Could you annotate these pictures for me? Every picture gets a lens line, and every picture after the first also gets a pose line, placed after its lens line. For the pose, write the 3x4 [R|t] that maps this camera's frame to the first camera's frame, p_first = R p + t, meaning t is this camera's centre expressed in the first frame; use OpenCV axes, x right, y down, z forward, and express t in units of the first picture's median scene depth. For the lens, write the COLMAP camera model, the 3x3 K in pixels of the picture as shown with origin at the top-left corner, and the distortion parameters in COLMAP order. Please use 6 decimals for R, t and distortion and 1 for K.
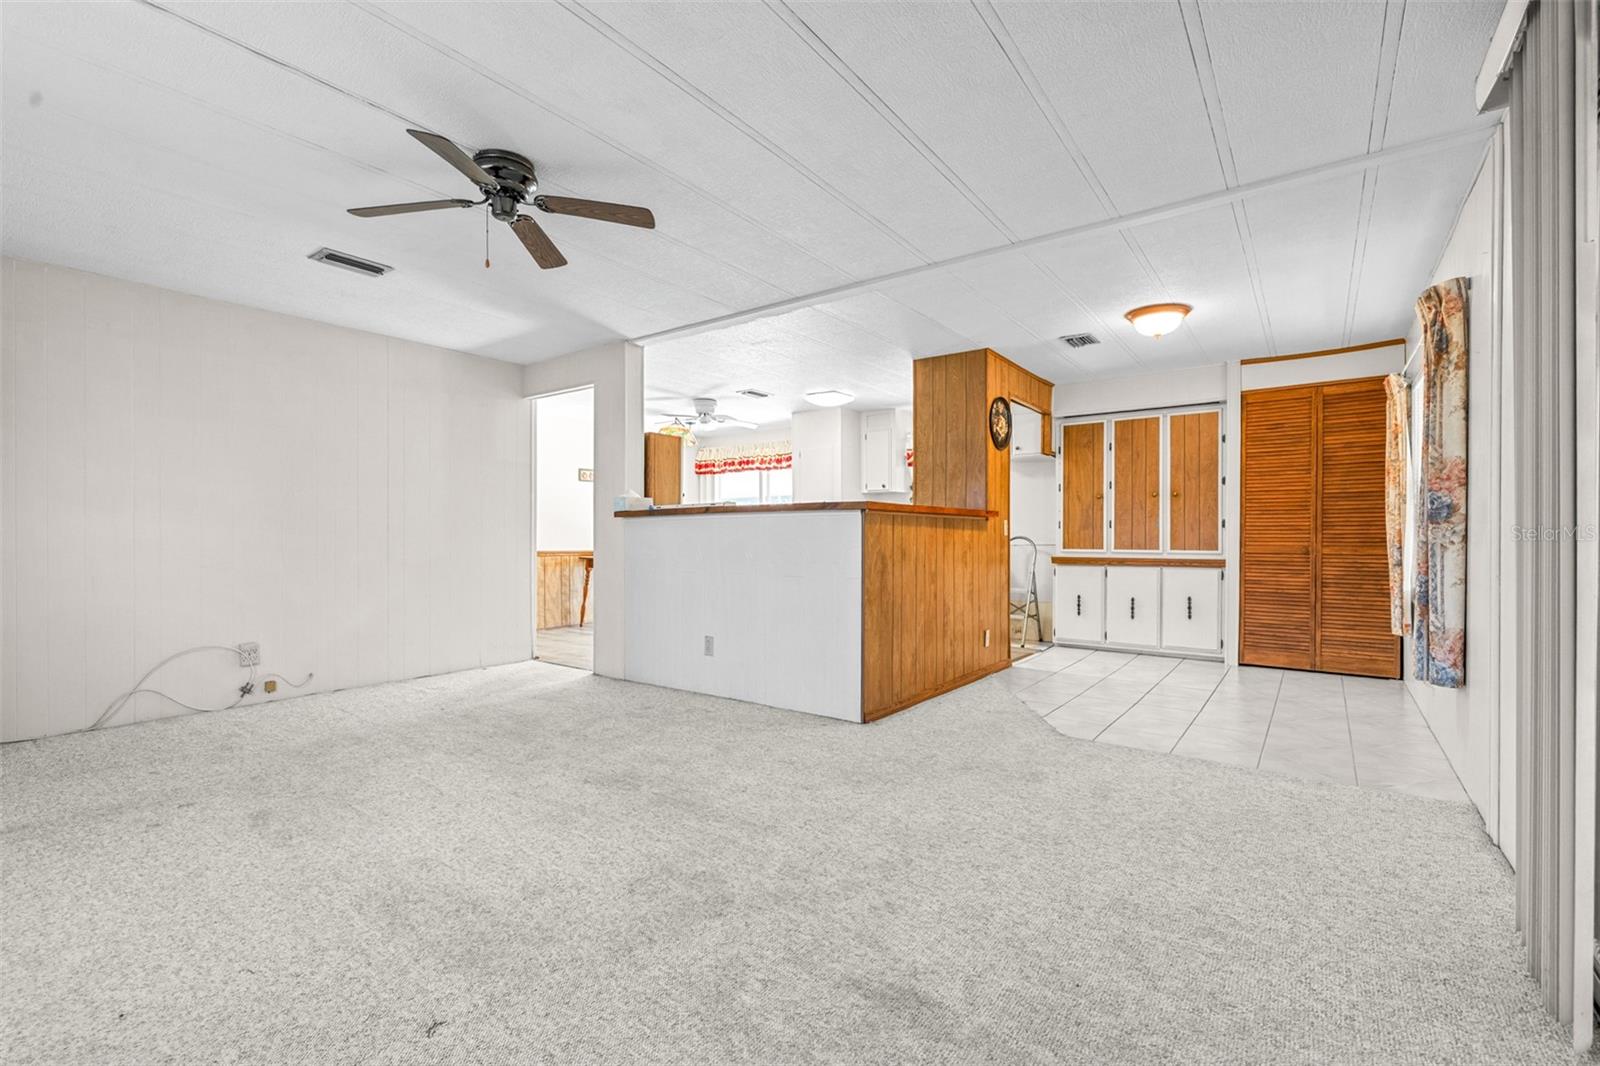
lens RADIAL K [[685.0, 0, 796.2], [0, 685.0, 539.1], [0, 0, 1]] dist [0.001840, -0.000692]
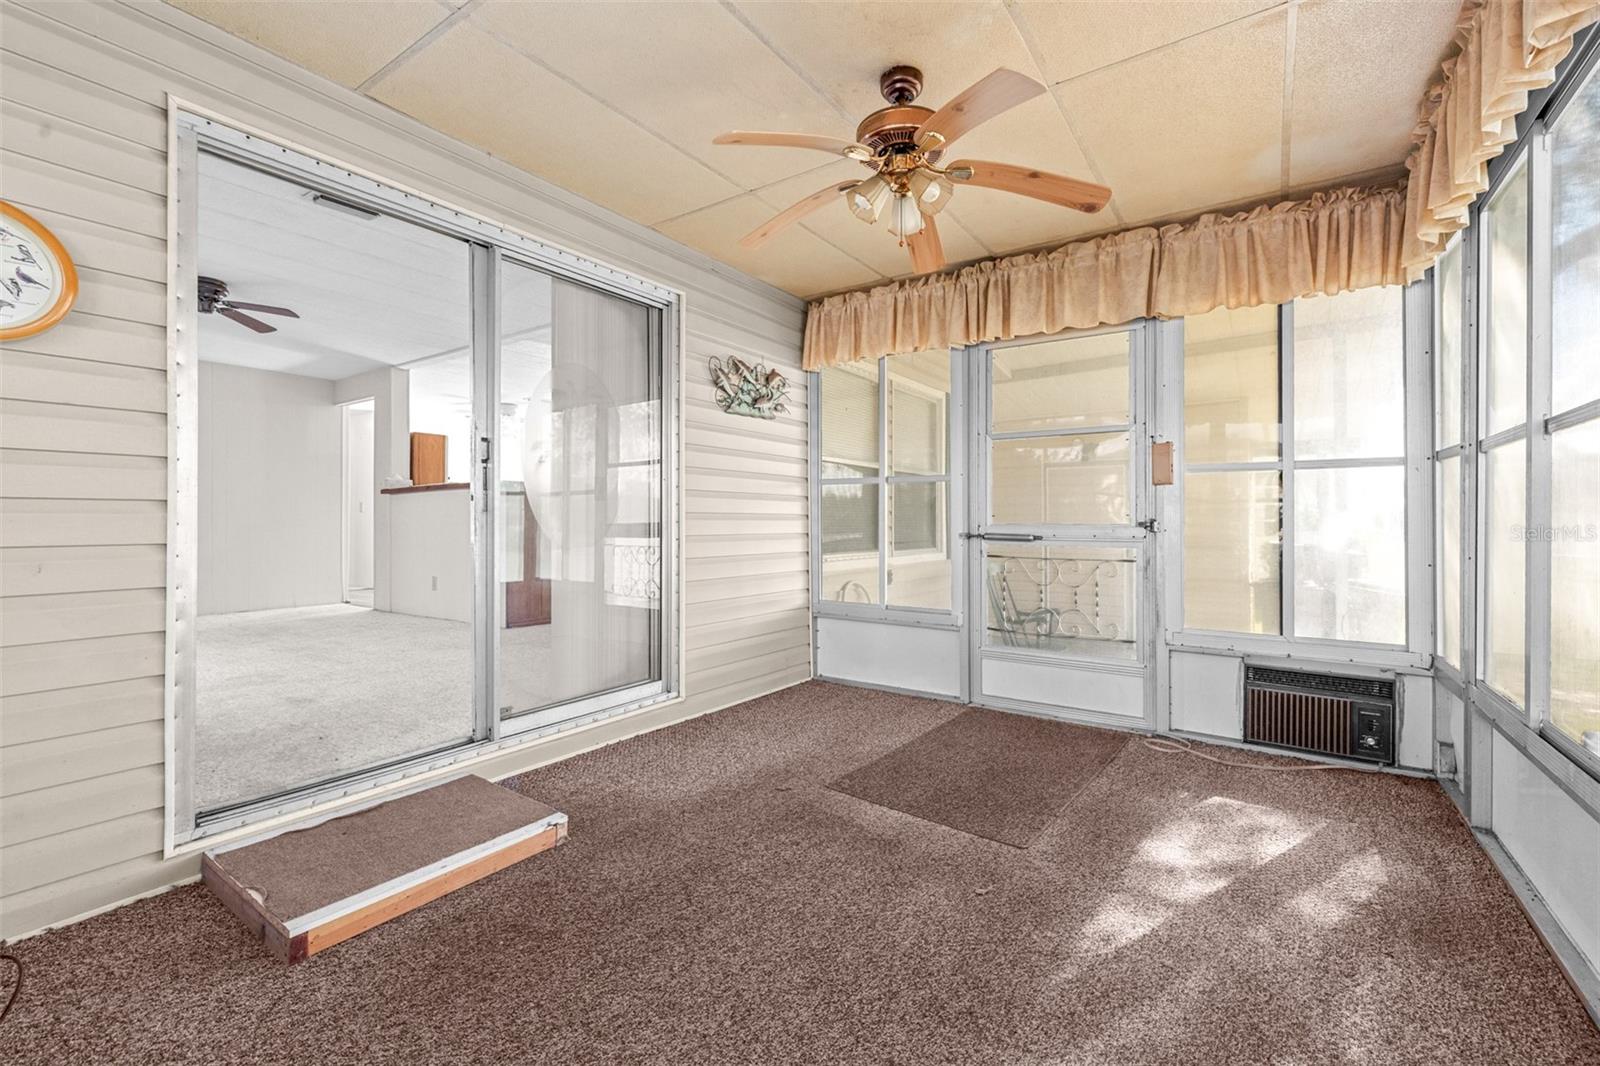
lens RADIAL K [[671.8, 0, 808.2], [0, 671.8, 520.8], [0, 0, 1]] dist [-0.000693, -0.000185]
pose [[0.999097, 0.000535, 0.042488, 0.646499], [-0.000084, 0.999944, -0.010597, 0.044369], [-0.042491, 0.010584, 0.999041, -0.470573]]
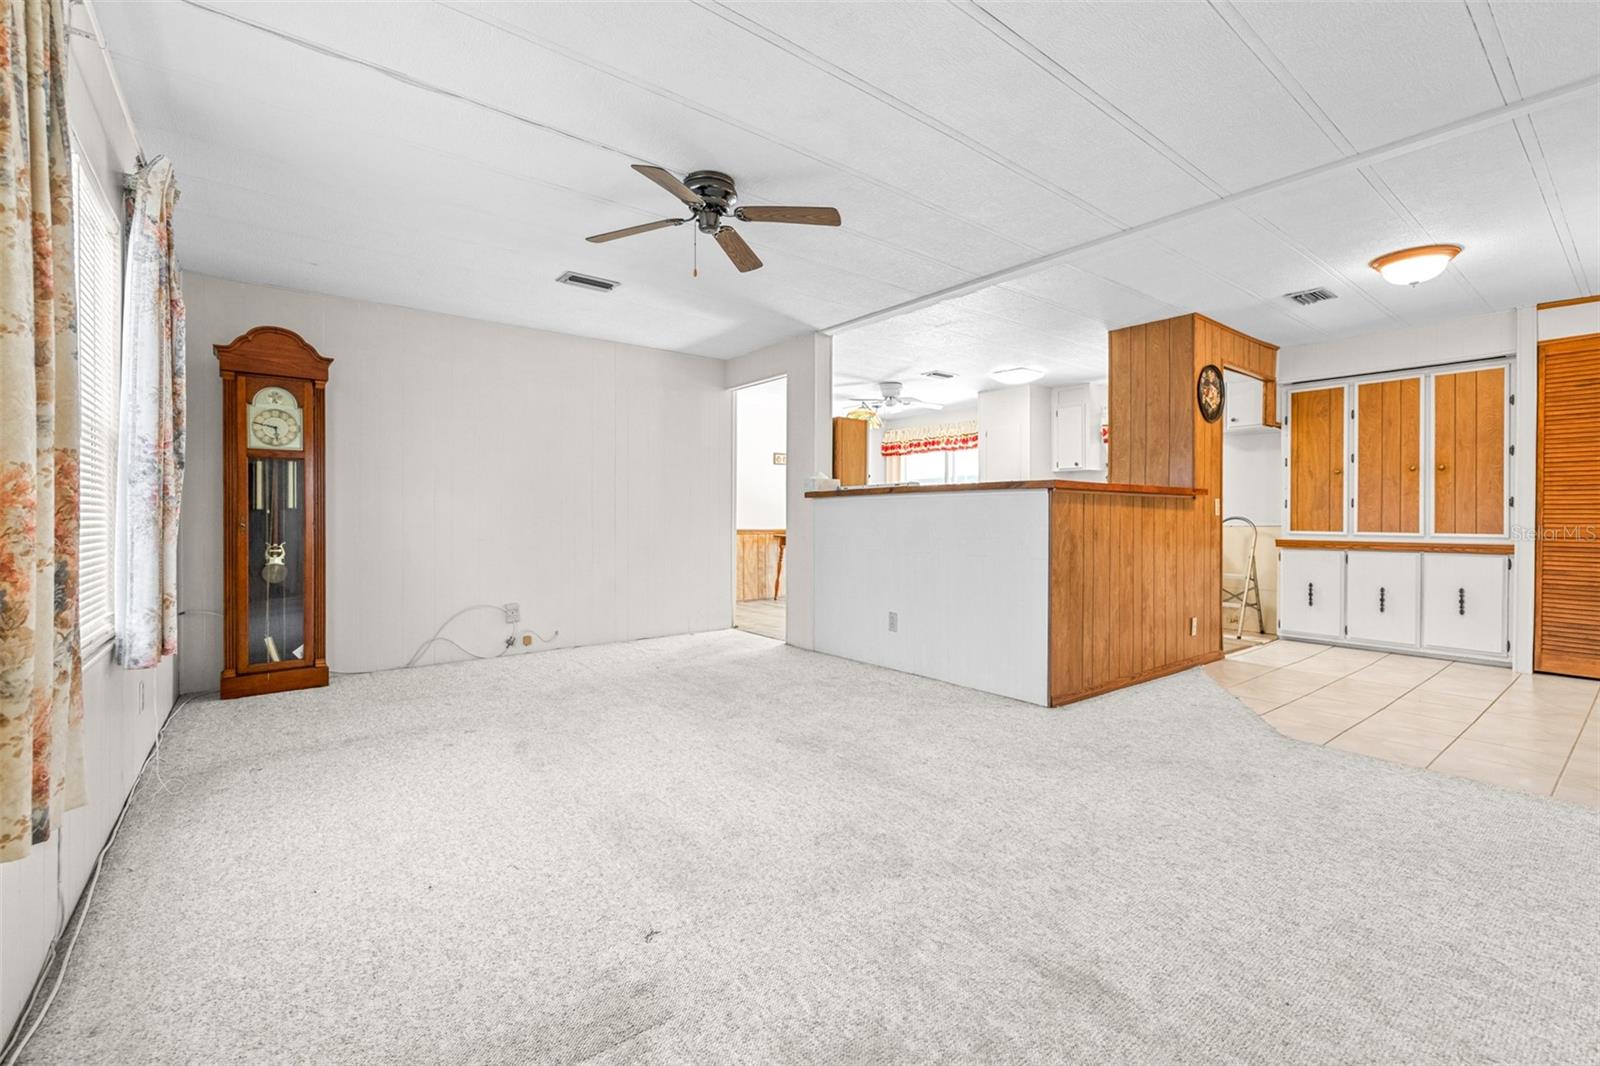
lens RADIAL K [[671.8, 0, 808.2], [0, 671.8, 520.8], [0, 0, 1]] dist [-0.000693, -0.000185]
pose [[0.967221, 0.003276, -0.253915, 0.006744], [-0.002736, 0.999993, 0.002483, 0.001494], [0.253922, -0.001707, 0.967223, -0.013326]]
